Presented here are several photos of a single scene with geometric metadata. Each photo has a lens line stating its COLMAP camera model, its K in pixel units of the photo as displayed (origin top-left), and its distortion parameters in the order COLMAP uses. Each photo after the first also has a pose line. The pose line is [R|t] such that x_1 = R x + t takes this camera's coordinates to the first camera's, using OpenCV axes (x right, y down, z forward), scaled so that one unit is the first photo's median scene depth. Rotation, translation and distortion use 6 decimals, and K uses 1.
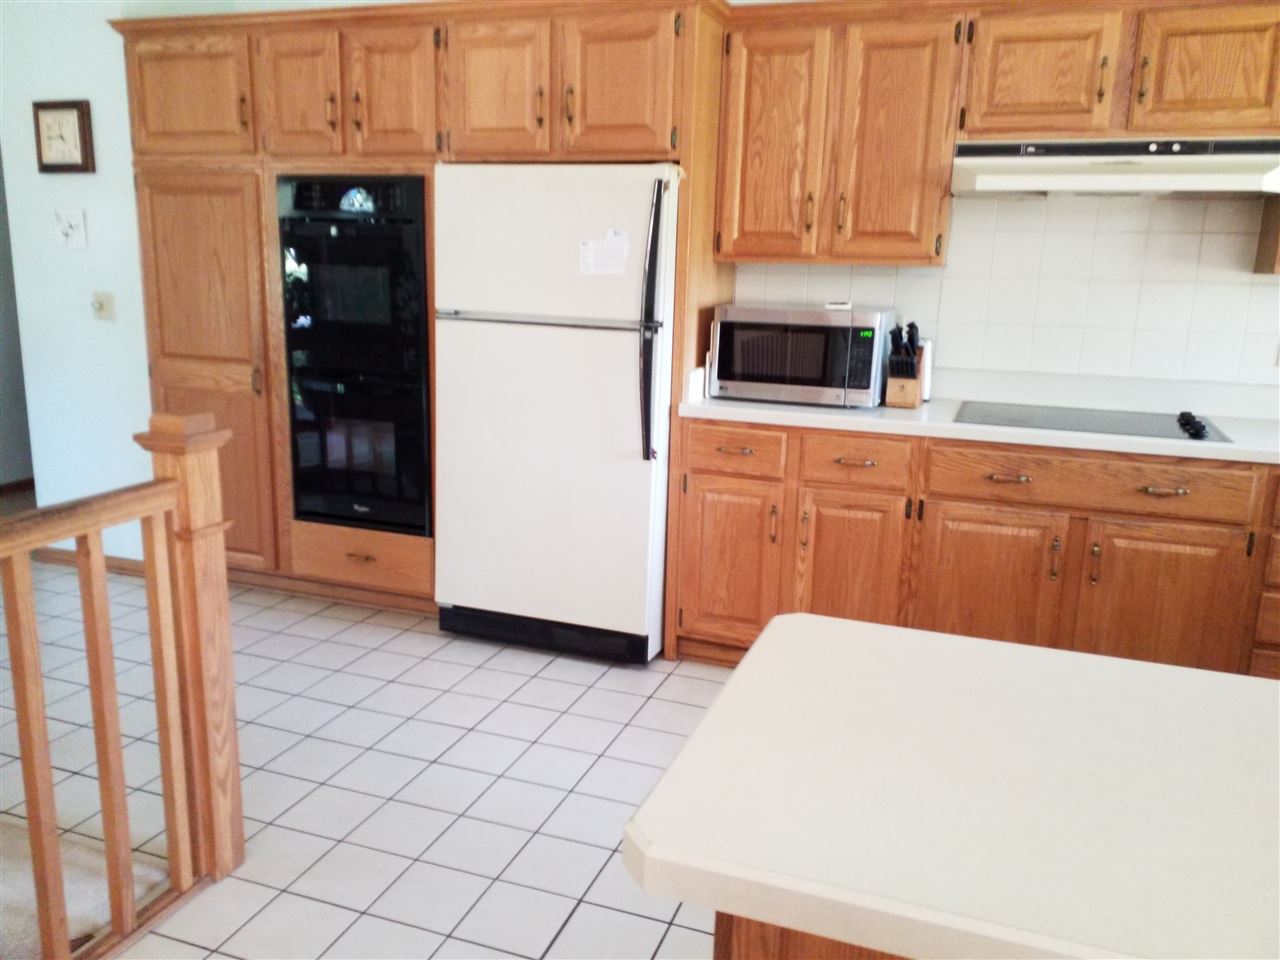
lens RADIAL K [[1005.4, 0, 627.5], [0, 1005.4, 481.0], [0, 0, 1]] dist [0.047206, -0.050524]
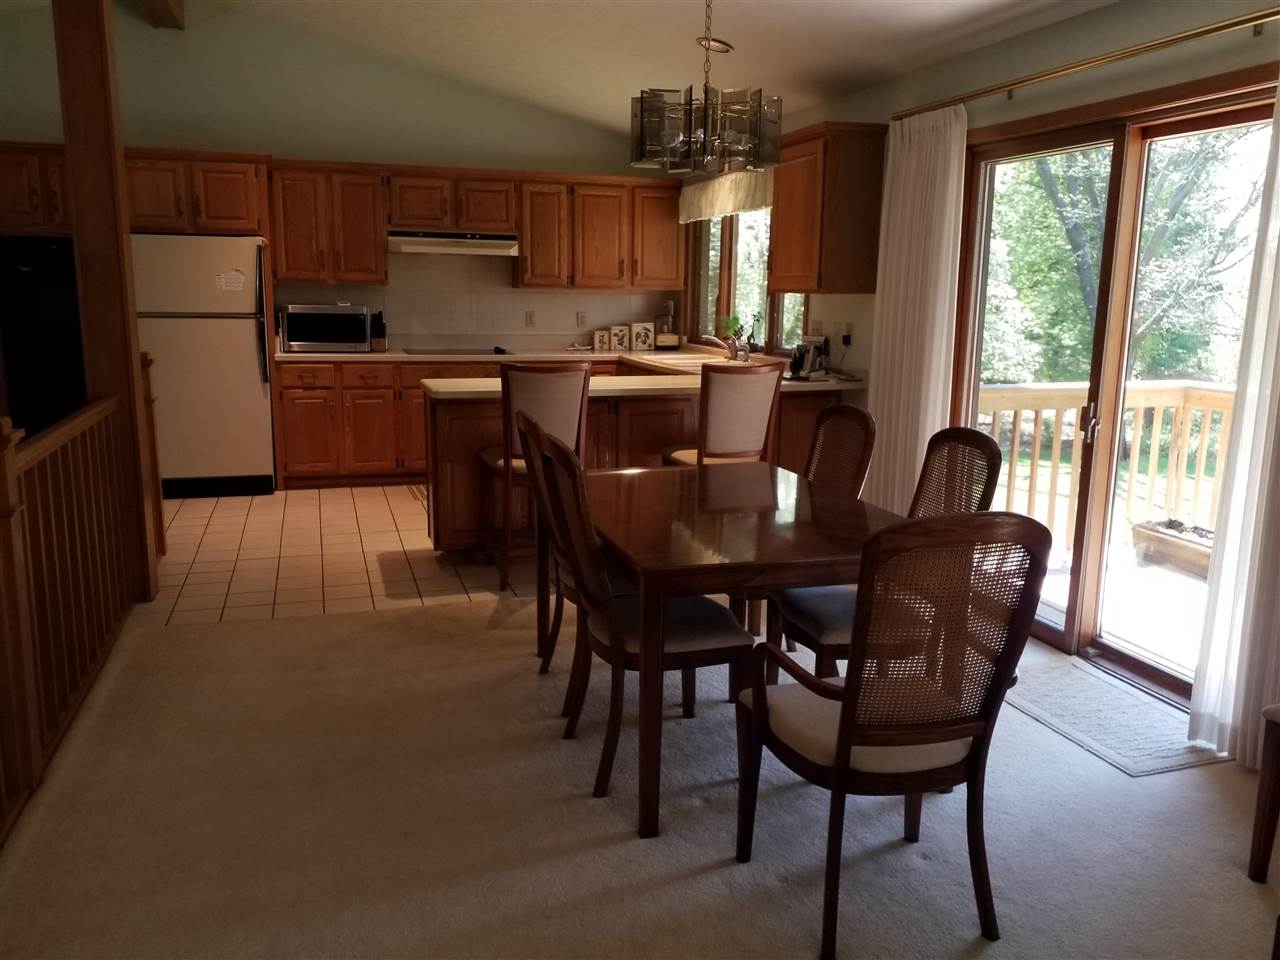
lens RADIAL K [[1005.4, 0, 645.0], [0, 1005.4, 488.8], [0, 0, 1]] dist [0.047206, -0.050524]
pose [[0.787294, -0.135486, 0.601507, -0.671051], [0.135650, 0.989717, 0.045380, 0.212106], [-0.601470, 0.045867, 0.797577, -1.126794]]
